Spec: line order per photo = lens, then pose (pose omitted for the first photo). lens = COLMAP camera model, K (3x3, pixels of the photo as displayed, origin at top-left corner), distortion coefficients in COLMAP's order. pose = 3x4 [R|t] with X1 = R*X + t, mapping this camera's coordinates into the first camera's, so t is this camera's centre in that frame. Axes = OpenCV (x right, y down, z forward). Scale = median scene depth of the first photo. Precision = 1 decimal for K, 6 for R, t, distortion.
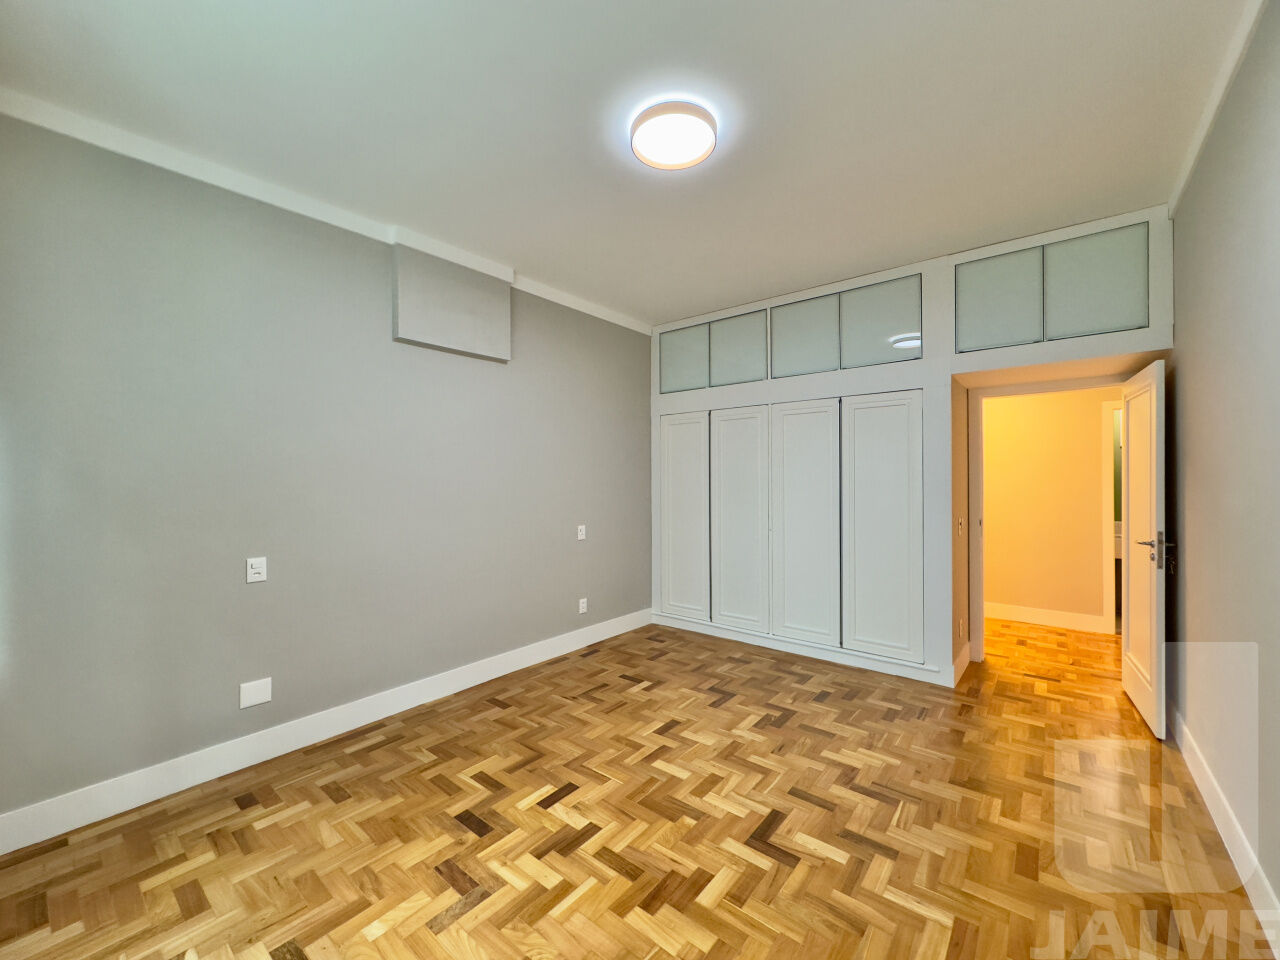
lens RADIAL K [[511.4, 0, 640.0], [0, 511.4, 480.0], [0, 0, 1]] dist [0.000581, 0.000037]
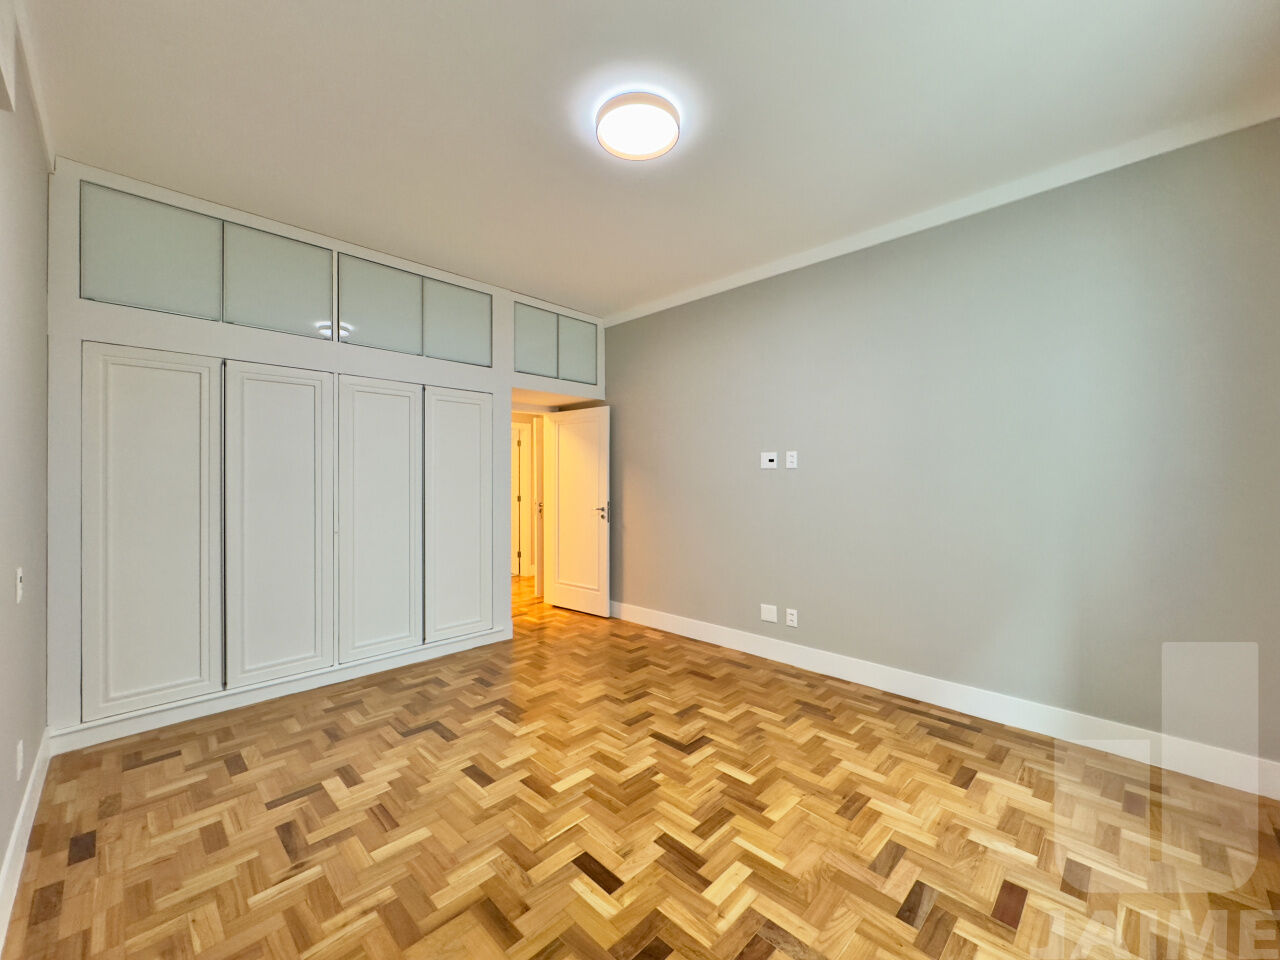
lens RADIAL K [[511.4, 0, 640.0], [0, 511.4, 480.0], [0, 0, 1]] dist [0.000581, 0.000037]
pose [[0.094922, 0.002809, 0.995481, -0.726191], [0.001217, 0.999995, -0.002938, 0.029093], [-0.995484, 0.001491, 0.094918, 0.687638]]
